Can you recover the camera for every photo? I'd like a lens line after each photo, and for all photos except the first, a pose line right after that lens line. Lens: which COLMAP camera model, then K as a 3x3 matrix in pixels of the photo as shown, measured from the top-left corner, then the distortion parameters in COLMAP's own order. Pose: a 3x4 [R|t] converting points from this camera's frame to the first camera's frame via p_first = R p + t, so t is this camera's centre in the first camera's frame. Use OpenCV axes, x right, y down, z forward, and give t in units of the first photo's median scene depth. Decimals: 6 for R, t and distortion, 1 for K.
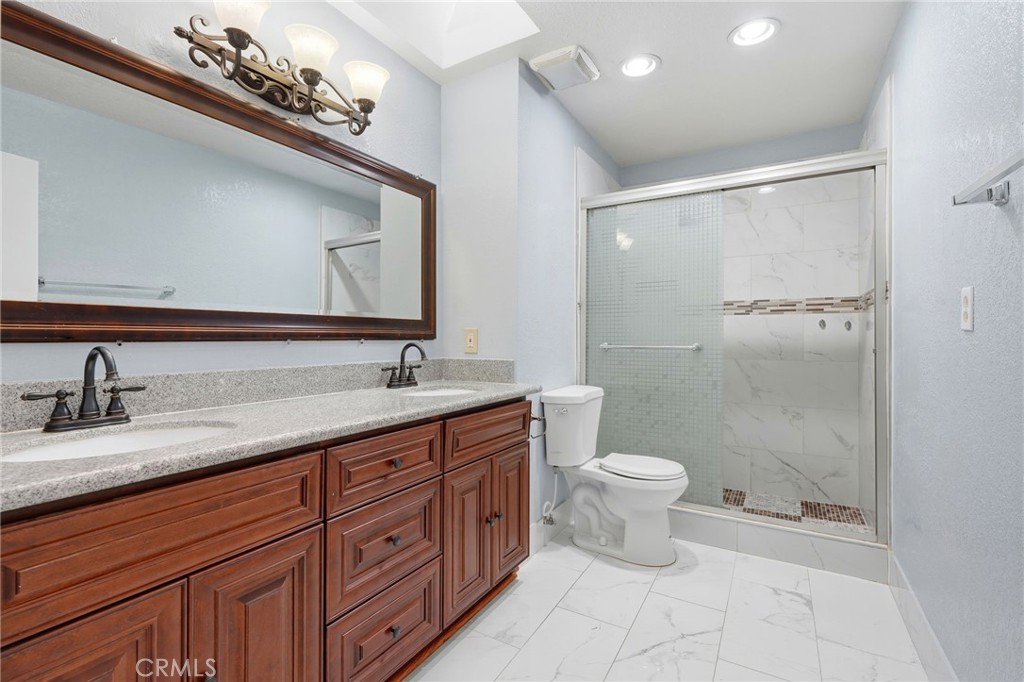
lens RADIAL K [[458.0, 0, 513.3], [0, 458.0, 334.3], [0, 0, 1]] dist [-0.000463, 0.000188]
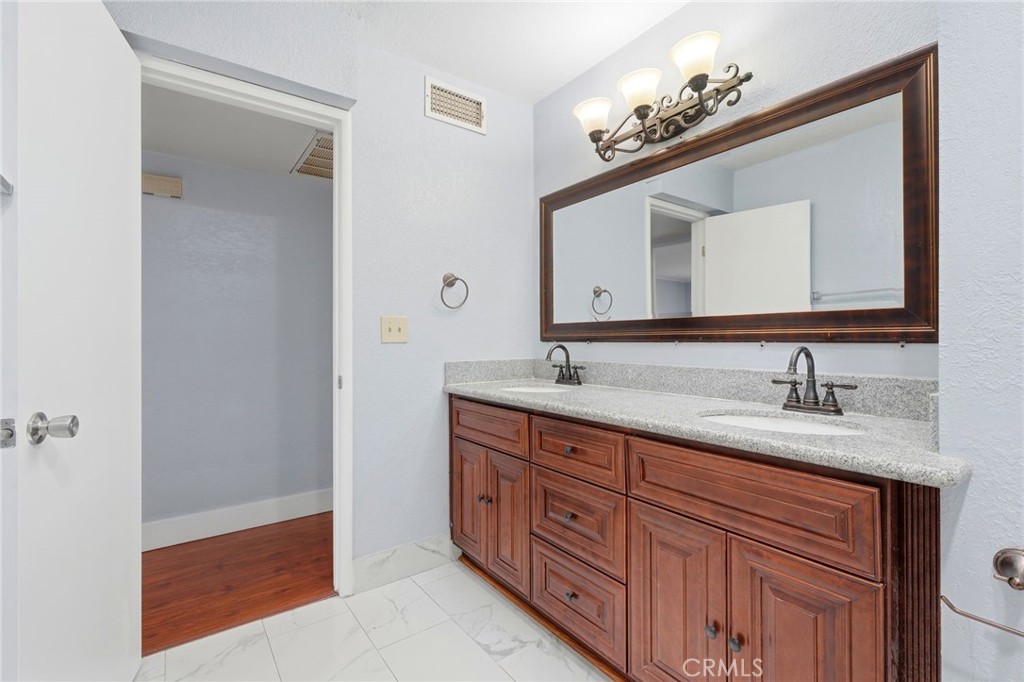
lens RADIAL K [[458.0, 0, 536.9], [0, 458.0, 346.1], [0, 0, 1]] dist [-0.000463, 0.000188]
pose [[-0.363181, 0.014680, -0.931603, 0.616336], [0.008308, 0.999887, 0.012518, 0.005468], [0.931682, -0.003194, -0.363262, 0.988387]]
